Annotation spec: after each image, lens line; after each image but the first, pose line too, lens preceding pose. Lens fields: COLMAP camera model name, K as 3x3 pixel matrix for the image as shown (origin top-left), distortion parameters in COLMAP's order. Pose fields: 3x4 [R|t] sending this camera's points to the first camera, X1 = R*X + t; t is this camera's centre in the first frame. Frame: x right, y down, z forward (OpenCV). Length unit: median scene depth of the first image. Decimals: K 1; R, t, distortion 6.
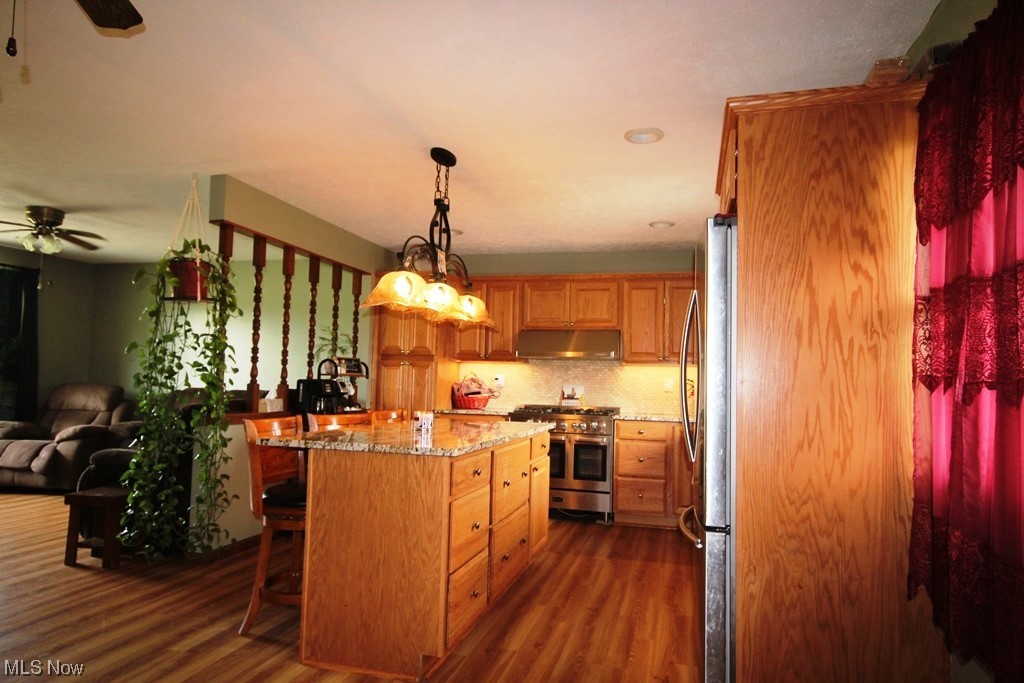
lens RADIAL K [[648.8, 0, 517.8], [0, 648.8, 349.4], [0, 0, 1]] dist [0.027165, 0.004737]
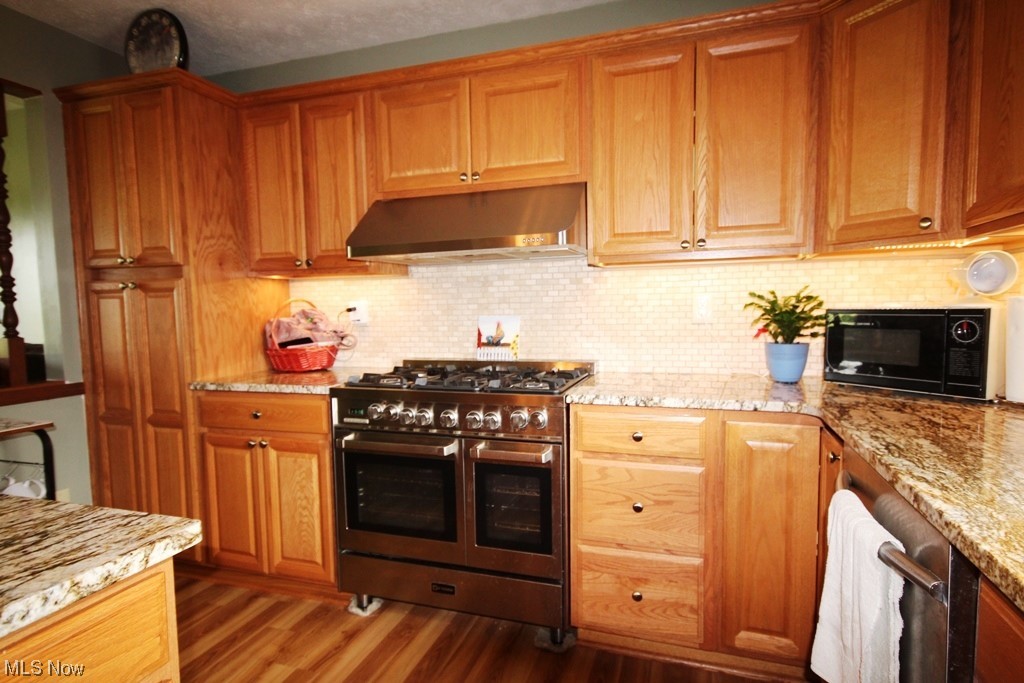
lens RADIAL K [[569.8, 0, 513.7], [0, 569.8, 352.1], [0, 0, 1]] dist [0.012053, 0.002628]
pose [[0.997353, -0.038051, -0.061967, 0.130790], [0.045822, 0.990554, 0.129241, 0.029334], [0.056464, -0.131739, 0.989675, 0.625896]]
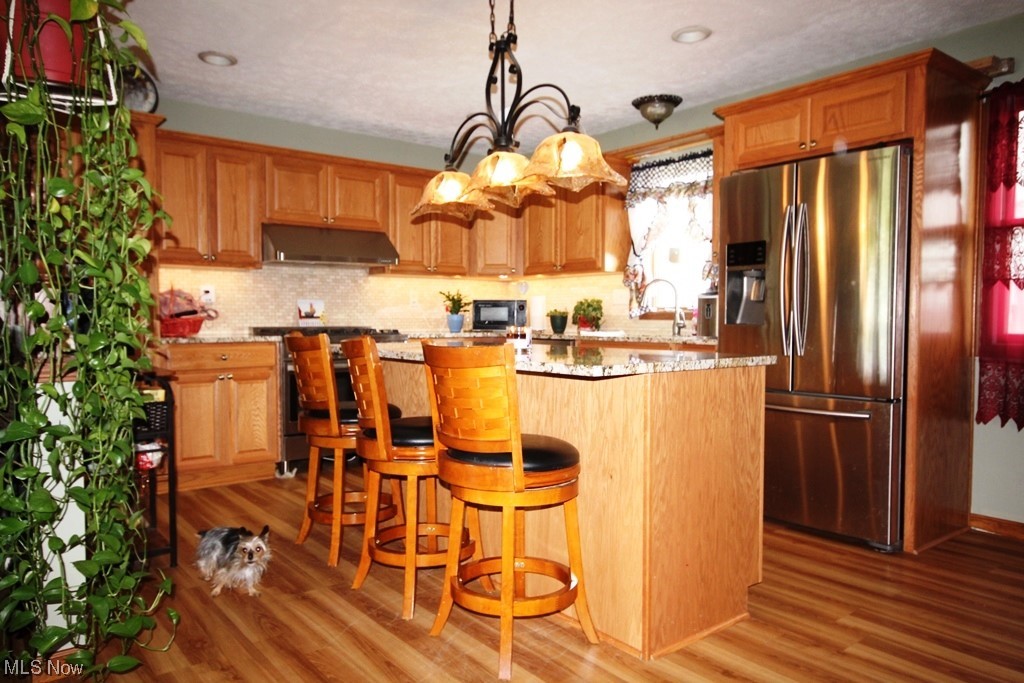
lens RADIAL K [[712.3, 0, 515.1], [0, 712.3, 349.6], [0, 0, 1]] dist [0.024683, 0.002159]
pose [[0.594866, -0.062974, 0.801354, -0.494838], [-0.026812, 0.994817, 0.098081, 0.025554], [-0.803378, -0.079831, 0.590094, 0.315947]]
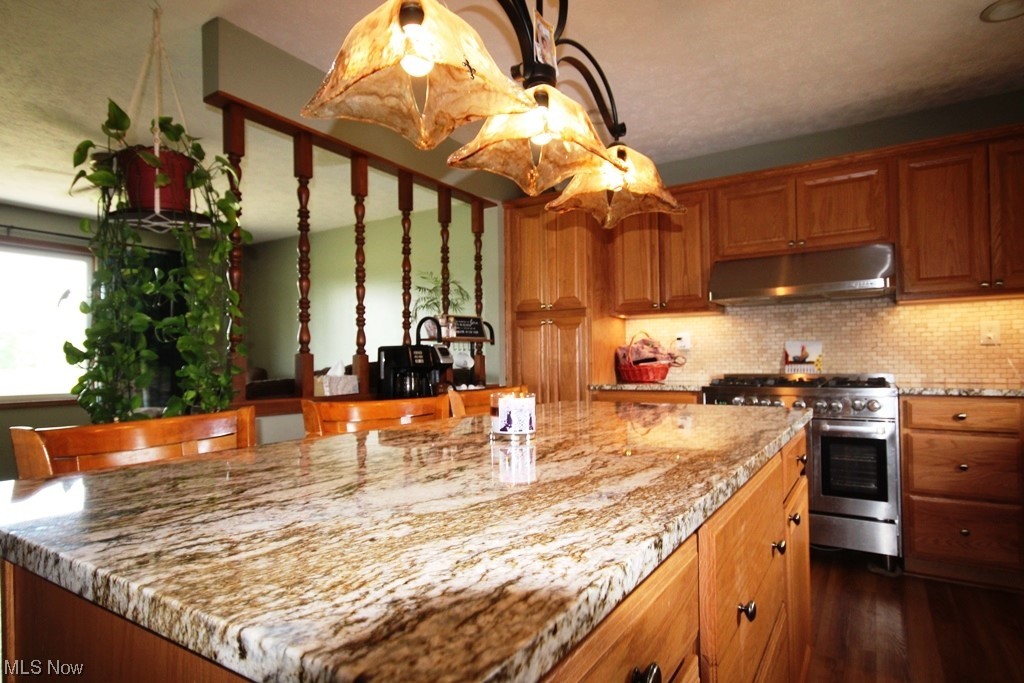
lens RADIAL K [[569.8, 0, 515.3], [0, 569.8, 350.3], [0, 0, 1]] dist [0.012053, 0.002628]
pose [[0.953640, -0.044235, -0.297680, -0.020751], [0.054195, 0.998210, 0.025286, 0.035998], [0.296029, -0.040246, 0.954331, 0.398976]]
